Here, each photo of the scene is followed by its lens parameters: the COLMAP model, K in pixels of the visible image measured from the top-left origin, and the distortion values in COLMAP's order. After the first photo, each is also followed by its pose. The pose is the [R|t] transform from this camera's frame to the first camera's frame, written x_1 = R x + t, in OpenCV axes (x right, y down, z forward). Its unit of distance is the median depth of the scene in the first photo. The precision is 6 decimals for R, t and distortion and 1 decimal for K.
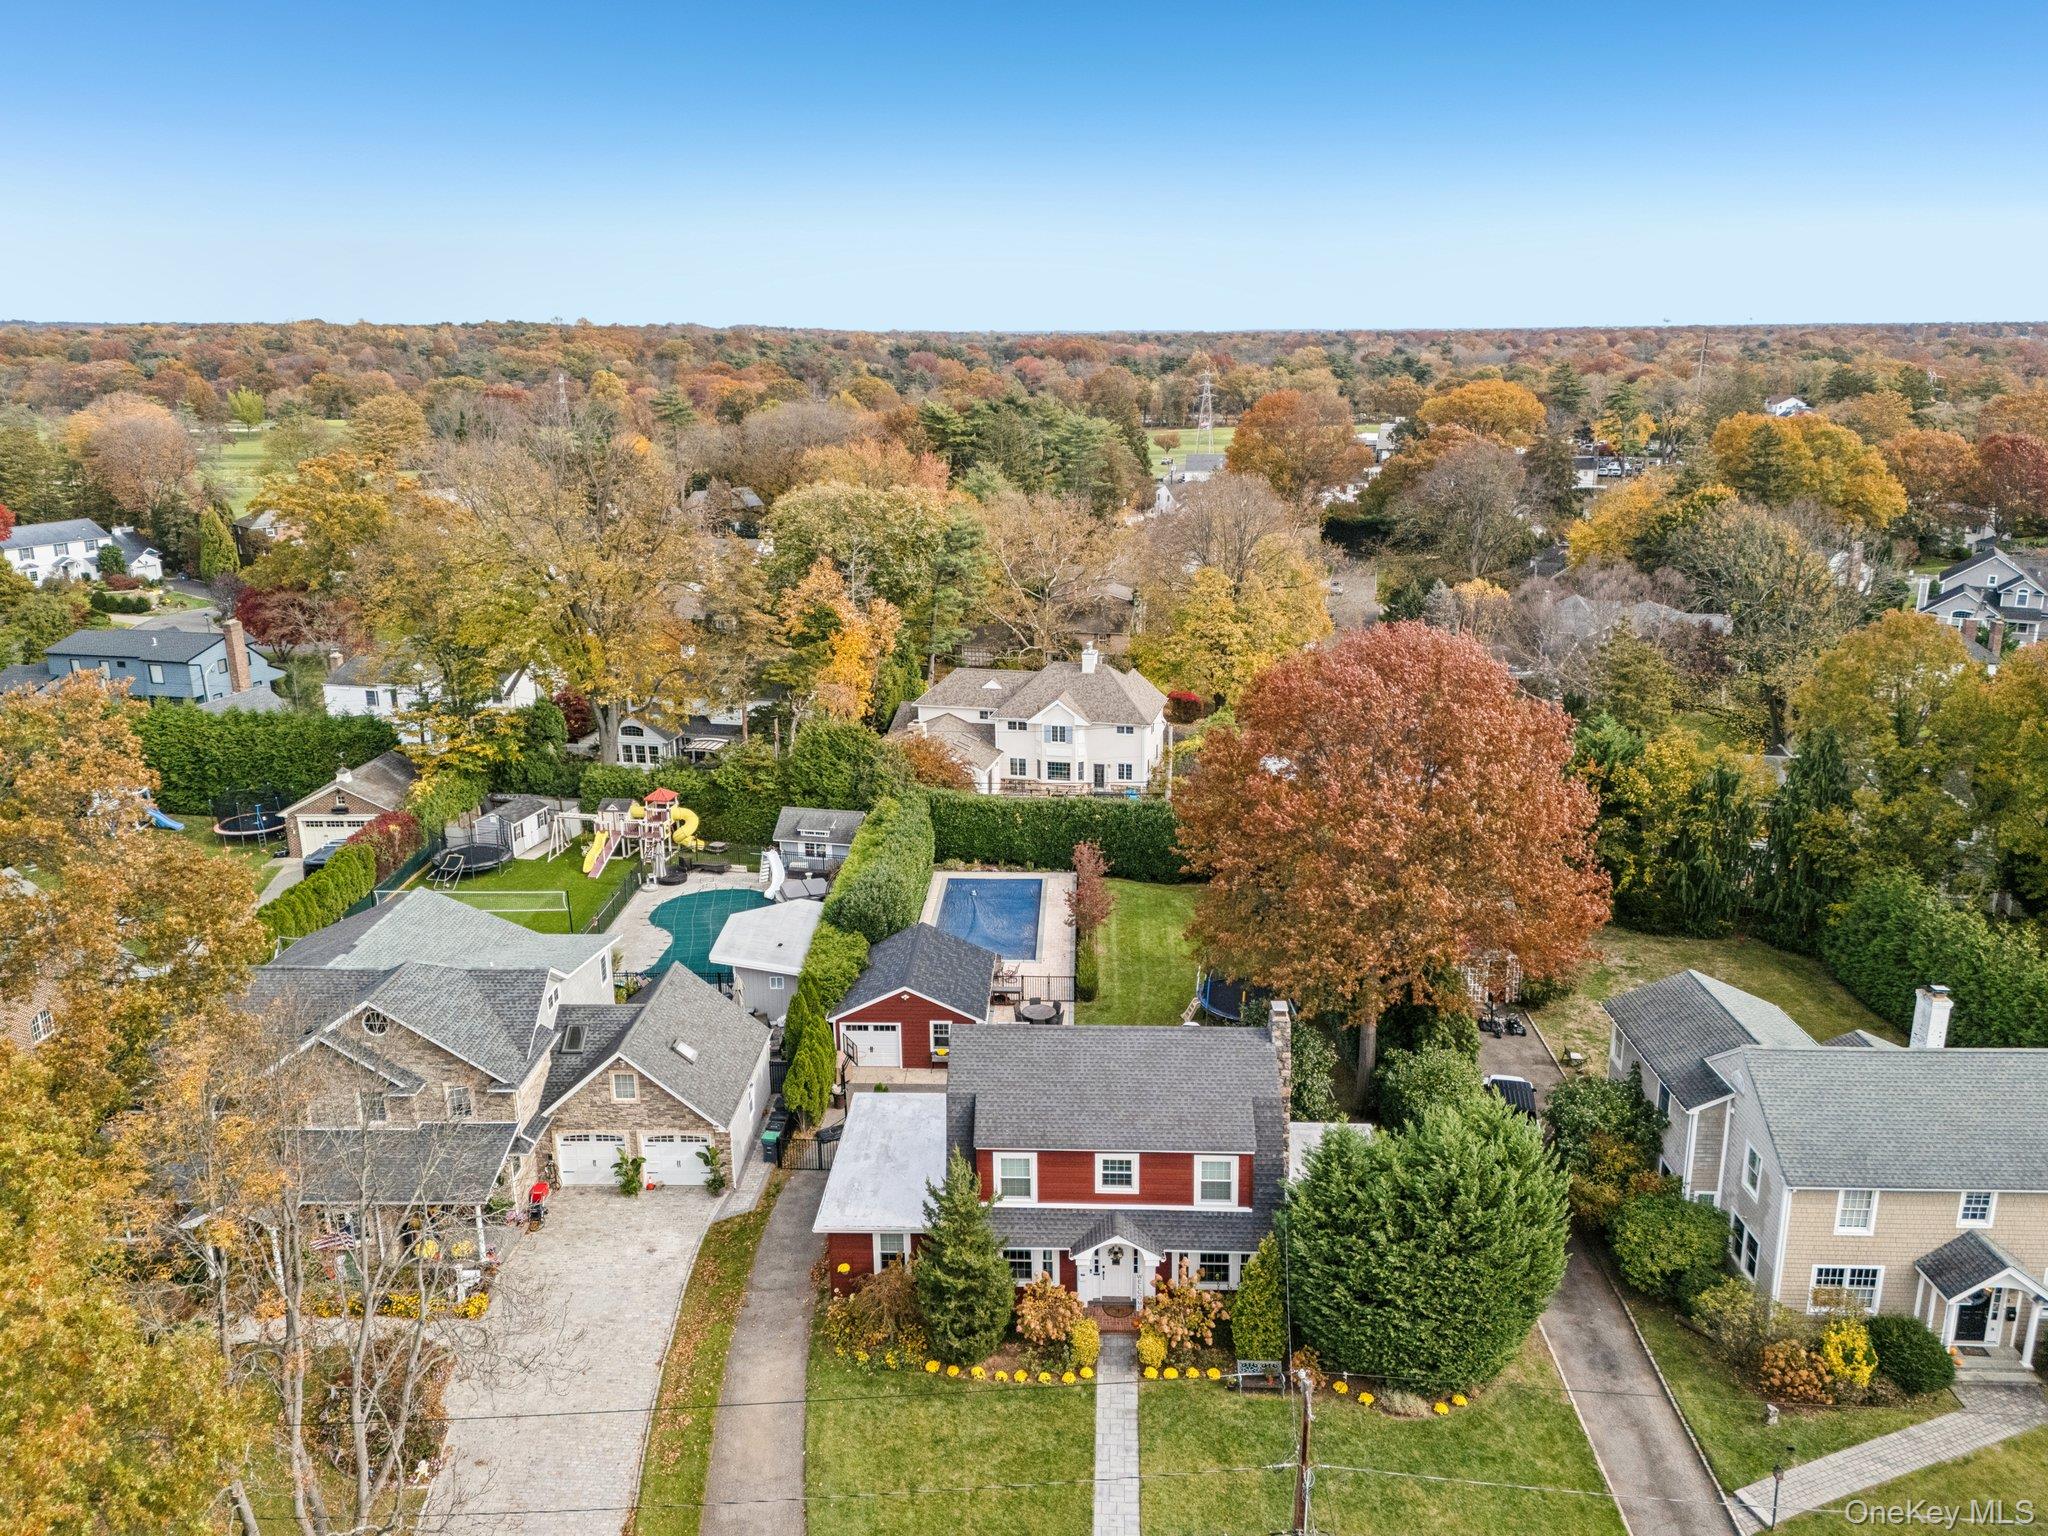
lens RADIAL K [[1502.5, 0, 1000.2], [0, 1502.5, 713.0], [0, 0, 1]] dist [0.128475, -0.150488]
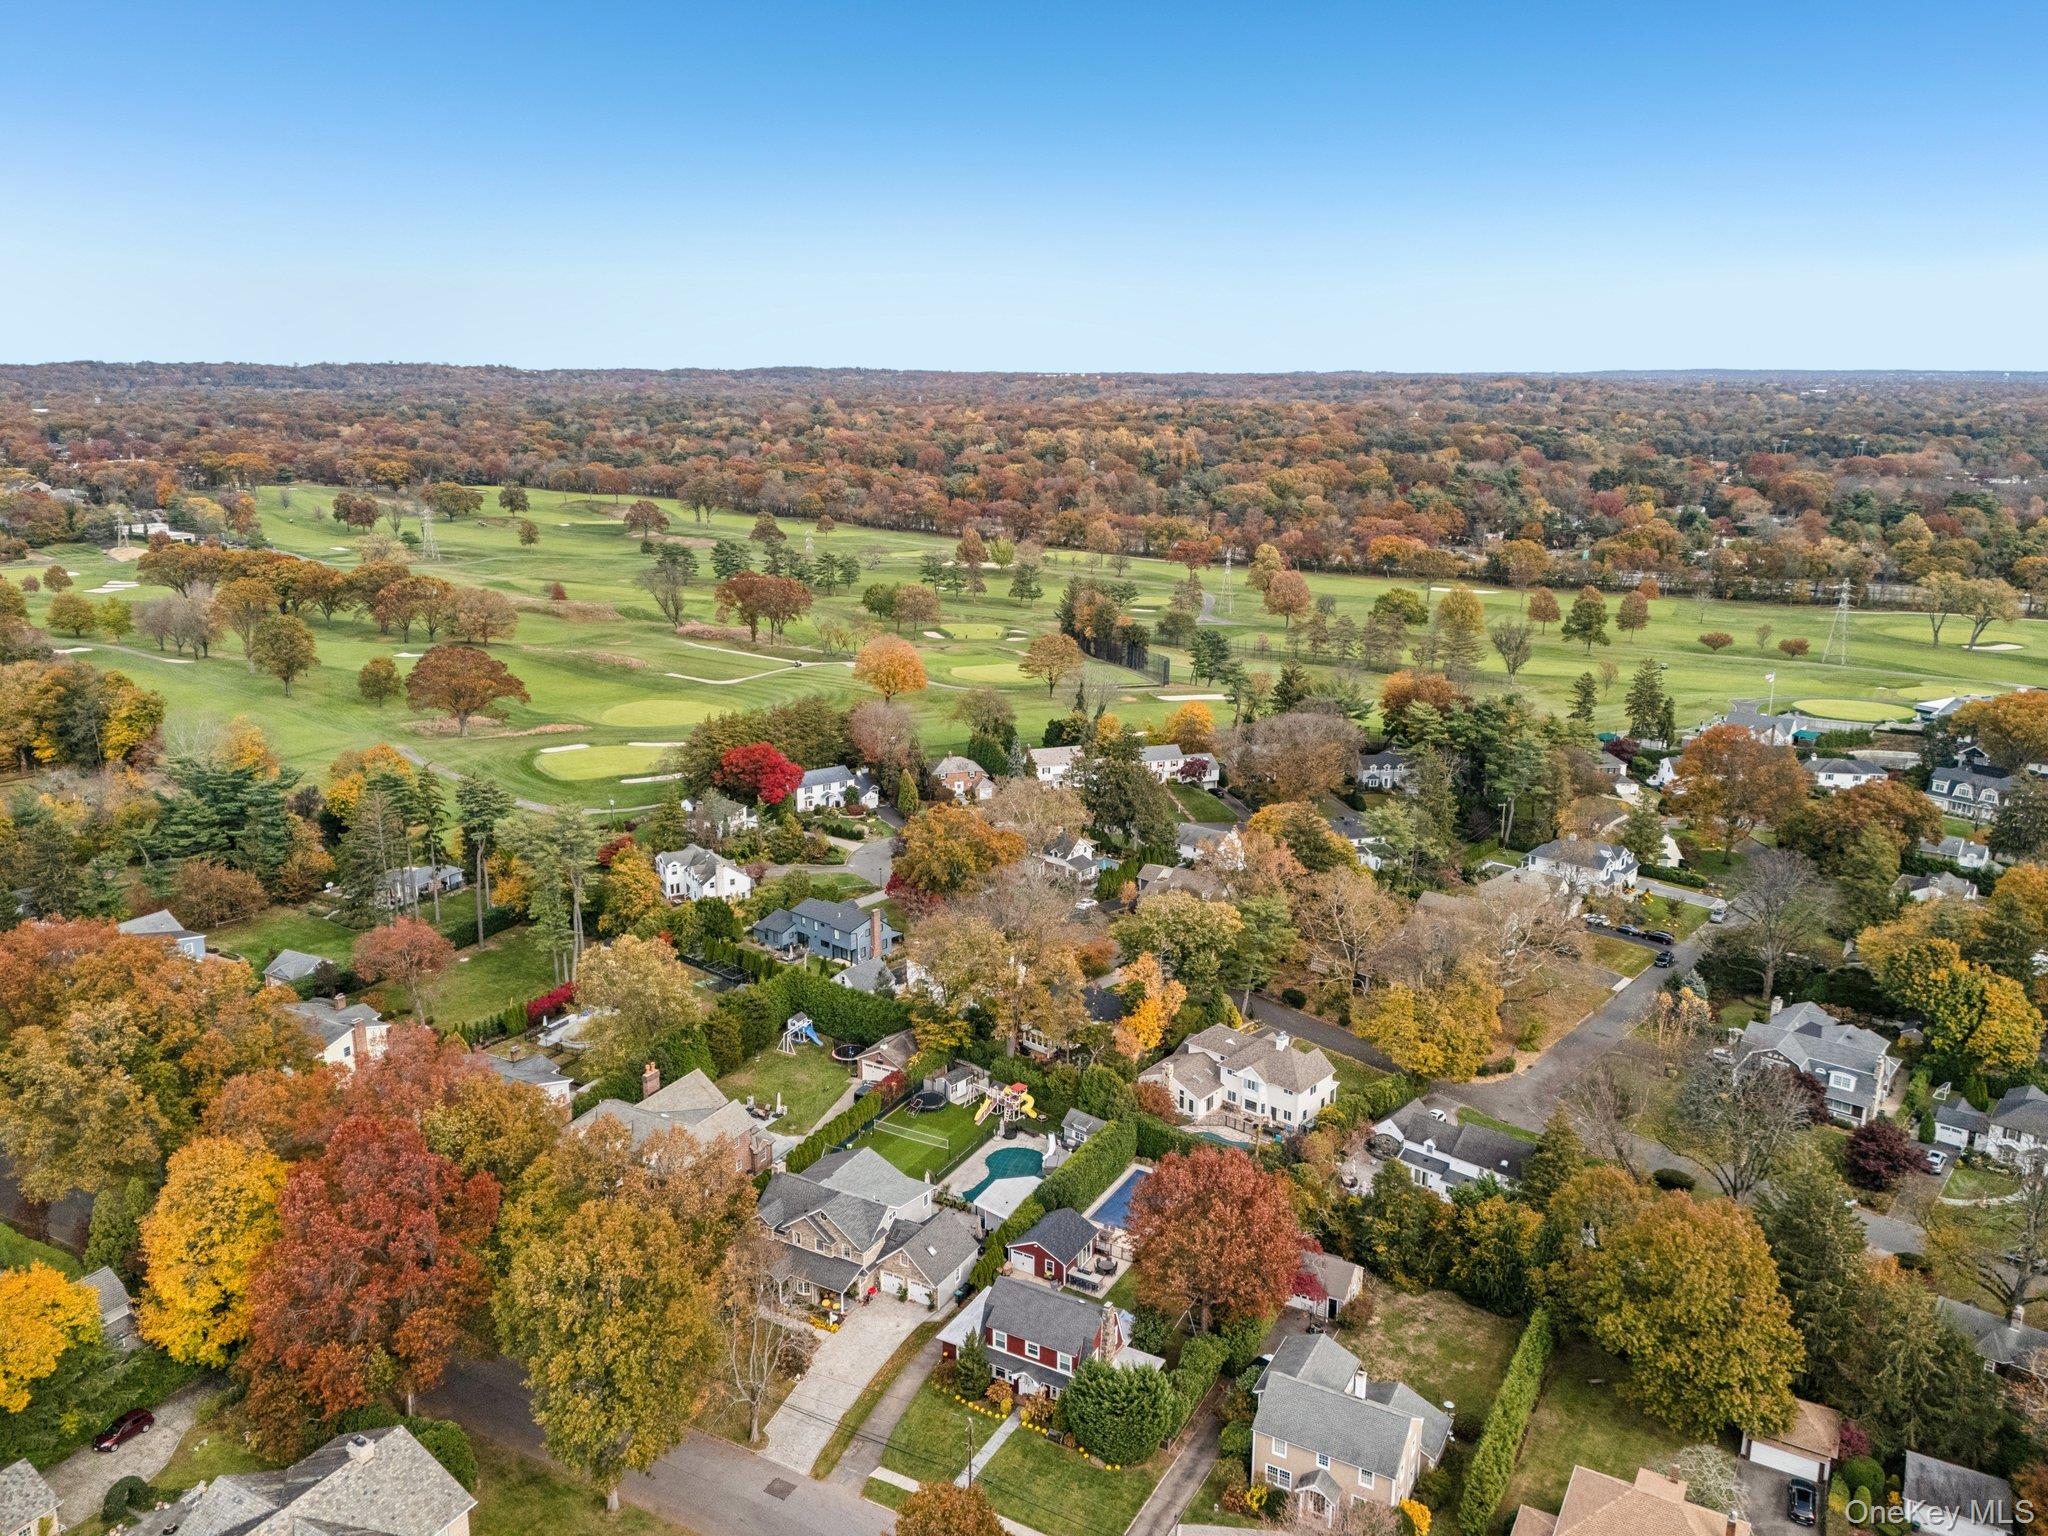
lens RADIAL K [[1493.5, 0, 1055.2], [0, 1493.5, 774.2], [0, 0, 1]] dist [0.124065, -0.145223]
pose [[0.902021, 0.131519, -0.411170, 0.927458], [-0.127803, 0.991122, 0.036653, -0.696062], [0.412340, 0.019487, 0.910821, -1.244966]]
